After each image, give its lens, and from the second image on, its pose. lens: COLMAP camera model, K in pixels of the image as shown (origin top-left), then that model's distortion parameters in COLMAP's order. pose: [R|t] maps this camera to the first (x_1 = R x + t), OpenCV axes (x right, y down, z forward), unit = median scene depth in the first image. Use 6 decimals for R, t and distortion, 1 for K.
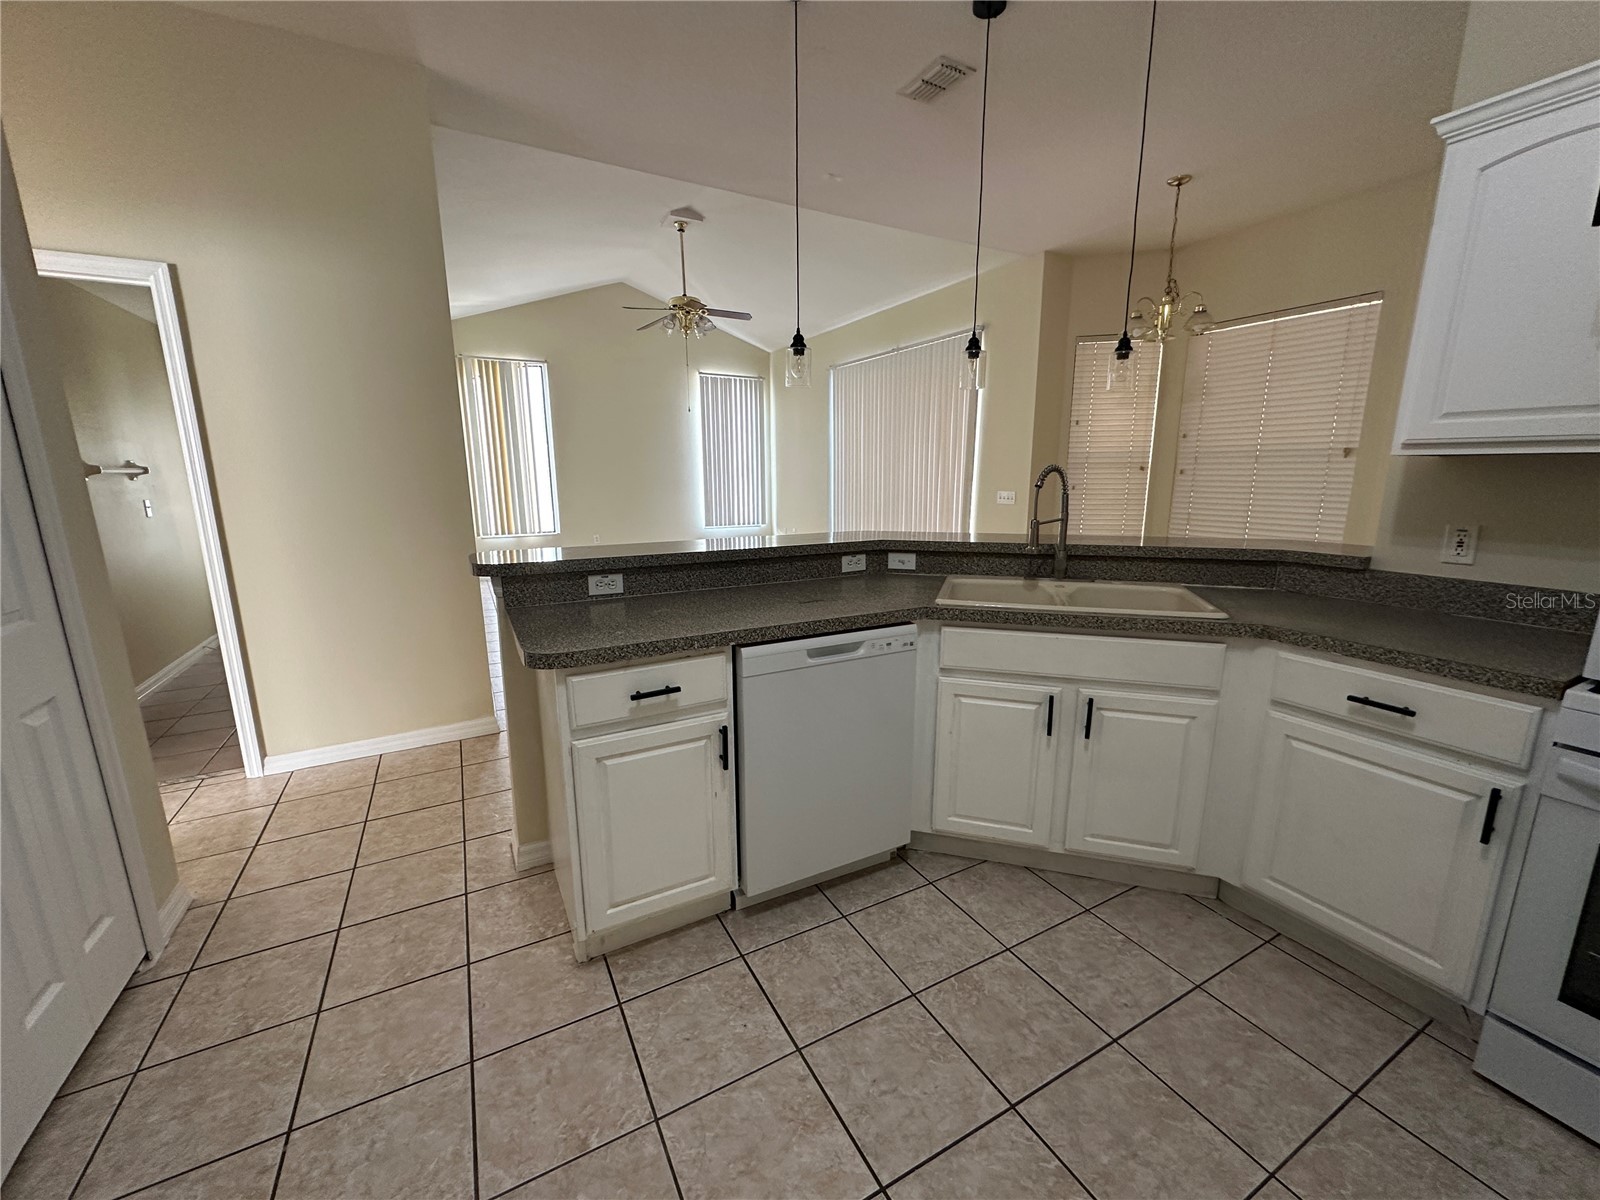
lens RADIAL K [[638.0, 0, 804.3], [0, 638.0, 600.6], [0, 0, 1]] dist [0.001086, 0.000076]
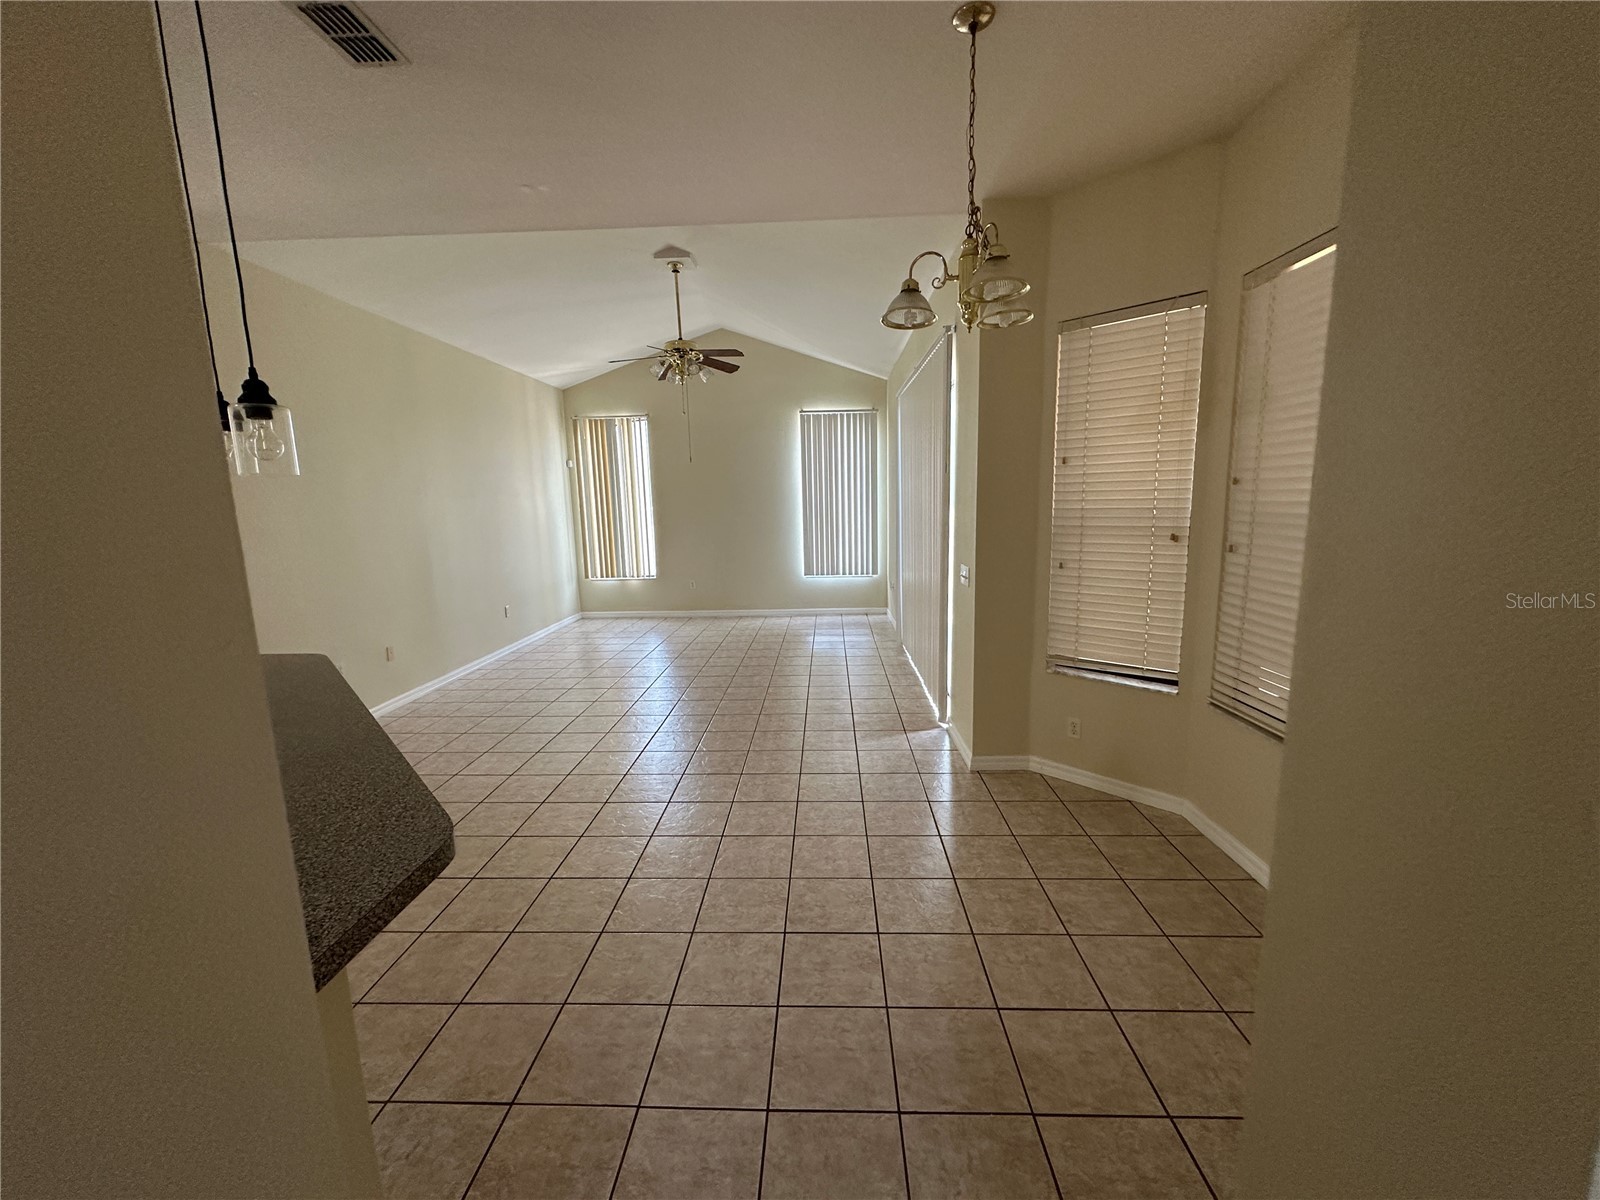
lens RADIAL K [[638.0, 0, 800.5], [0, 638.0, 602.0], [0, 0, 1]] dist [0.001086, 0.000076]
pose [[0.860831, 0.067540, -0.504390, 0.368348], [-0.084762, 0.996338, -0.011247, -0.080379], [0.501783, 0.052435, 0.863403, 0.243022]]
